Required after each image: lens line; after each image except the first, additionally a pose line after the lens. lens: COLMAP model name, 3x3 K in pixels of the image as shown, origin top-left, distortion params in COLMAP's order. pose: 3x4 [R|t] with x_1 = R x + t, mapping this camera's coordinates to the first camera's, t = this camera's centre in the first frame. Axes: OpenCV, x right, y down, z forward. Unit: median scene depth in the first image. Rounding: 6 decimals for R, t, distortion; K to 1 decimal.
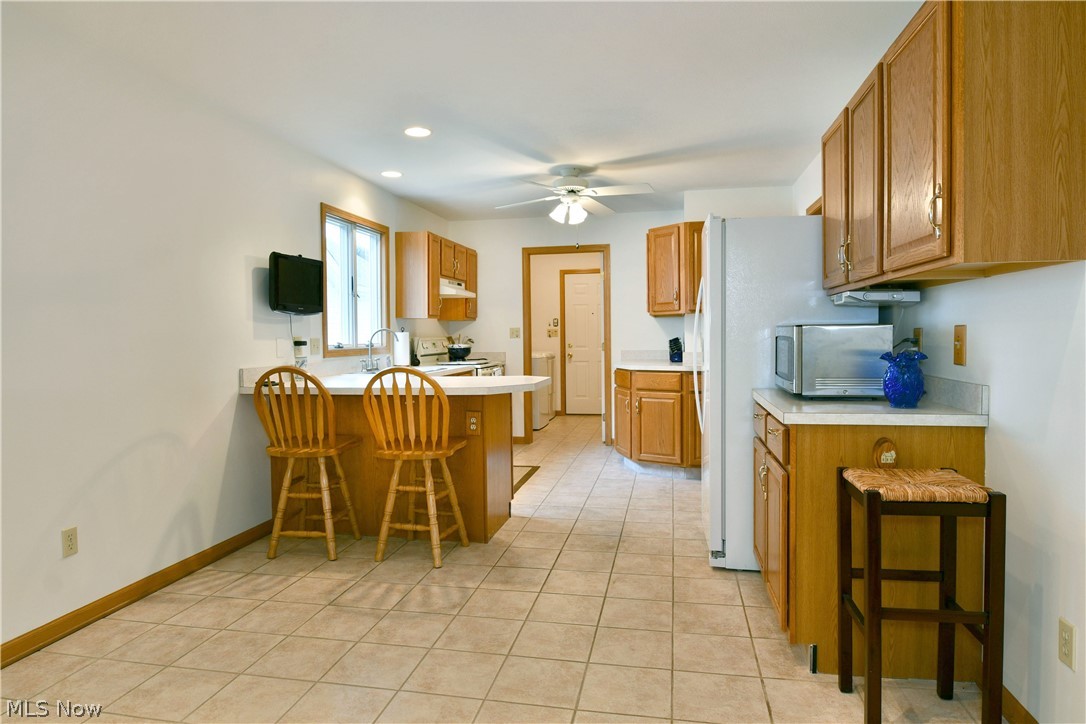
lens RADIAL K [[658.8, 0, 537.2], [0, 658.8, 356.5], [0, 0, 1]] dist [-0.012082, -0.005629]
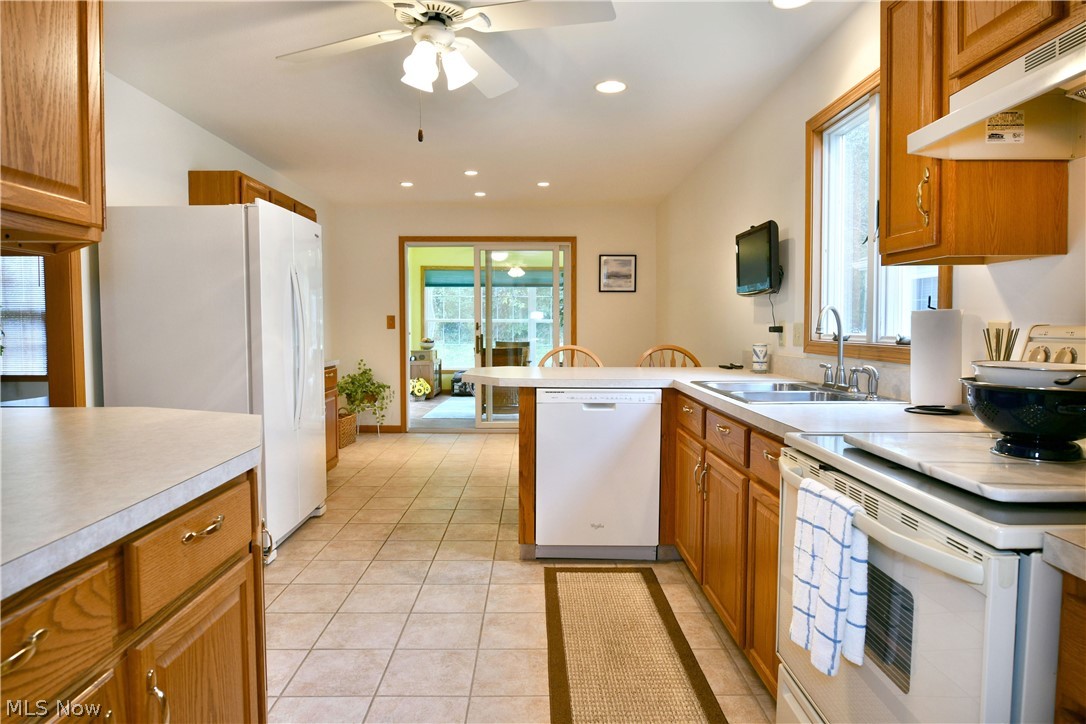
lens RADIAL K [[658.8, 0, 537.2], [0, 658.8, 356.5], [0, 0, 1]] dist [-0.012082, -0.005629]
pose [[-0.978807, 0.022909, -0.203498, 0.077569], [0.005649, 0.996365, 0.084999, -0.048840], [0.204706, 0.082048, -0.975379, 1.478864]]
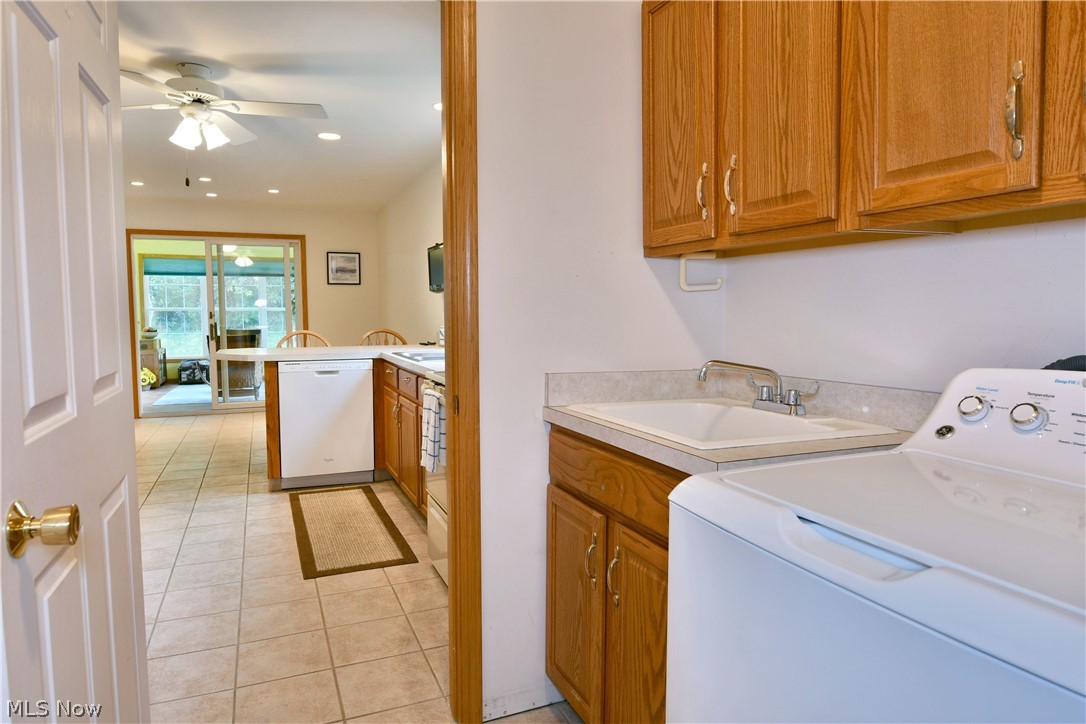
lens RADIAL K [[658.8, 0, 537.2], [0, 658.8, 356.5], [0, 0, 1]] dist [-0.012082, -0.005629]
pose [[-0.824946, 0.057646, -0.562264, 0.151081], [-0.003024, 0.994321, 0.106379, -0.062890], [0.565203, 0.089457, -0.820087, 1.748739]]
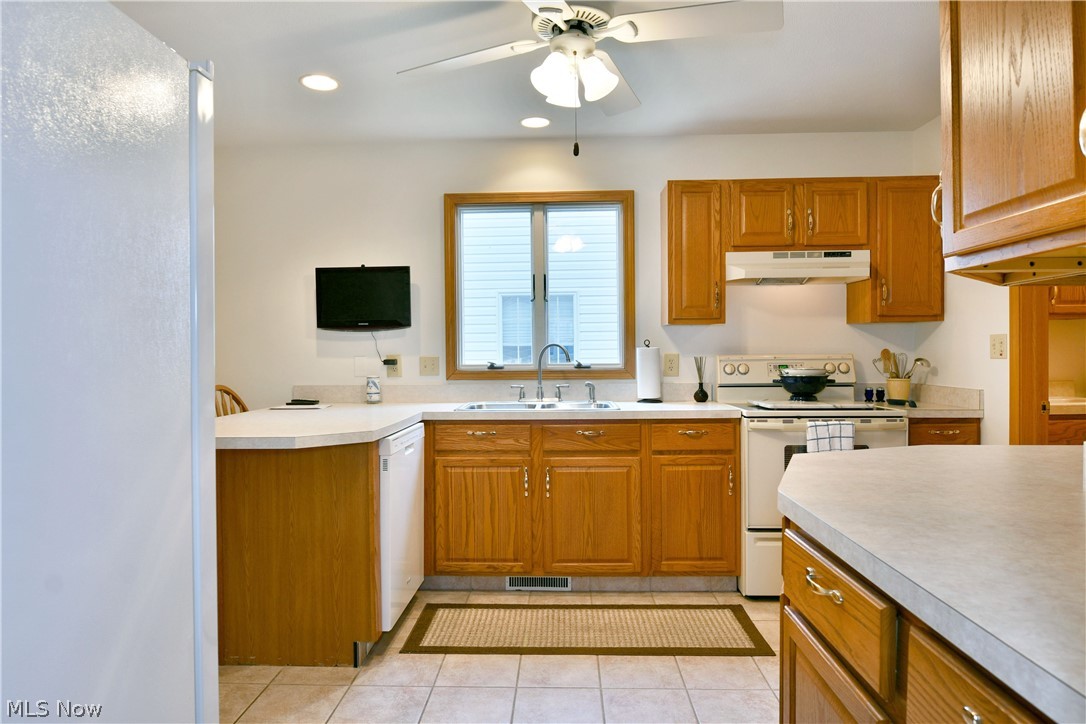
lens RADIAL K [[658.8, 0, 537.2], [0, 658.8, 356.5], [0, 0, 1]] dist [-0.012082, -0.005629]
pose [[0.160100, 0.017333, -0.986949, 0.475350], [-0.026081, 0.999571, 0.013324, -0.038535], [0.986756, 0.023607, 0.160483, 0.901017]]
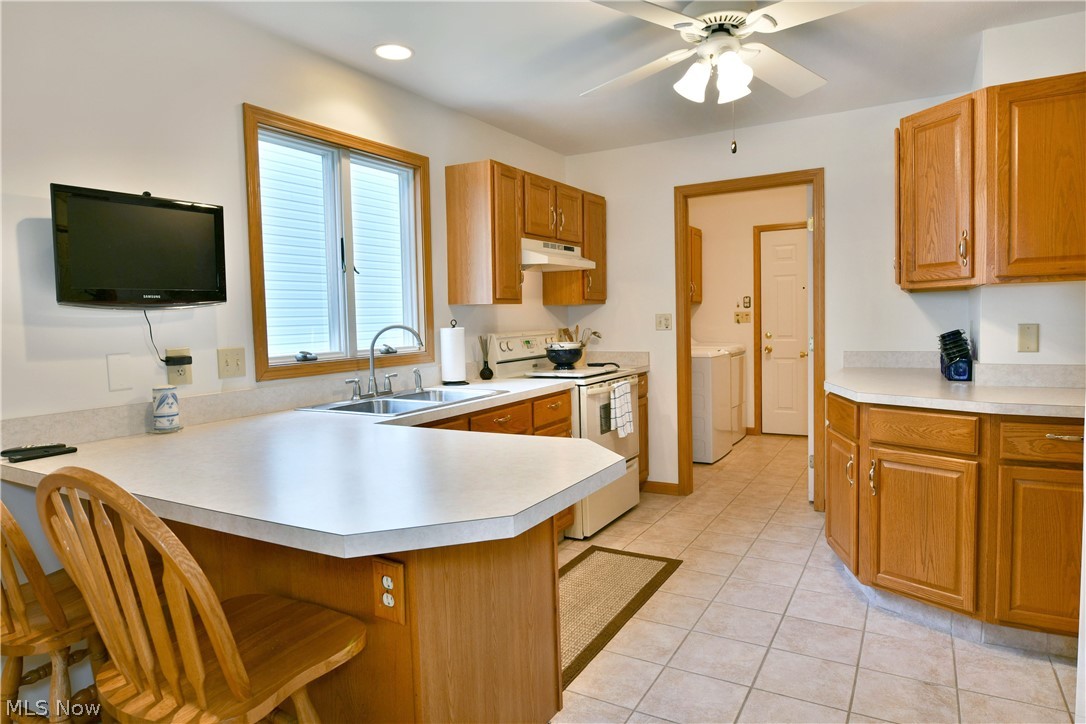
lens RADIAL K [[658.8, 0, 537.2], [0, 658.8, 356.5], [0, 0, 1]] dist [-0.012082, -0.005629]
pose [[0.946945, 0.005664, -0.321344, 0.078682], [0.005151, 0.999449, 0.032797, -0.033941], [0.321353, -0.032712, 0.946394, 0.499722]]
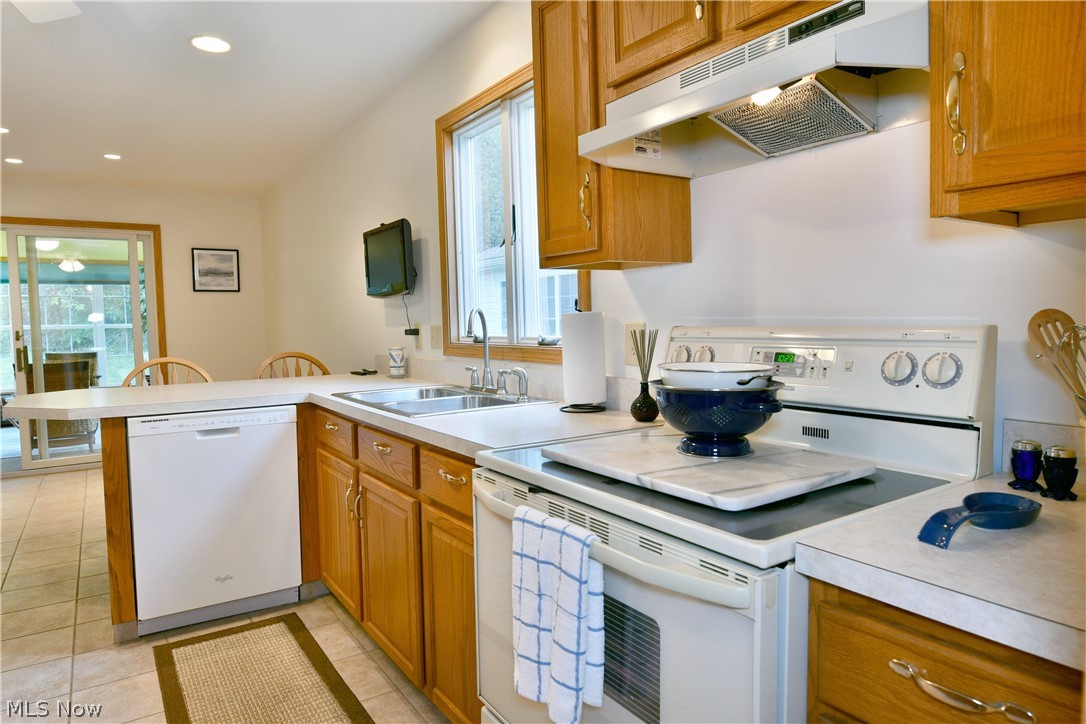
lens RADIAL K [[658.8, 0, 537.2], [0, 658.8, 356.5], [0, 0, 1]] dist [-0.012082, -0.005629]
pose [[-0.700232, 0.066099, -0.710848, 0.078419], [0.004061, 0.996057, 0.088619, -0.051044], [0.713903, 0.059168, -0.697740, 1.412350]]
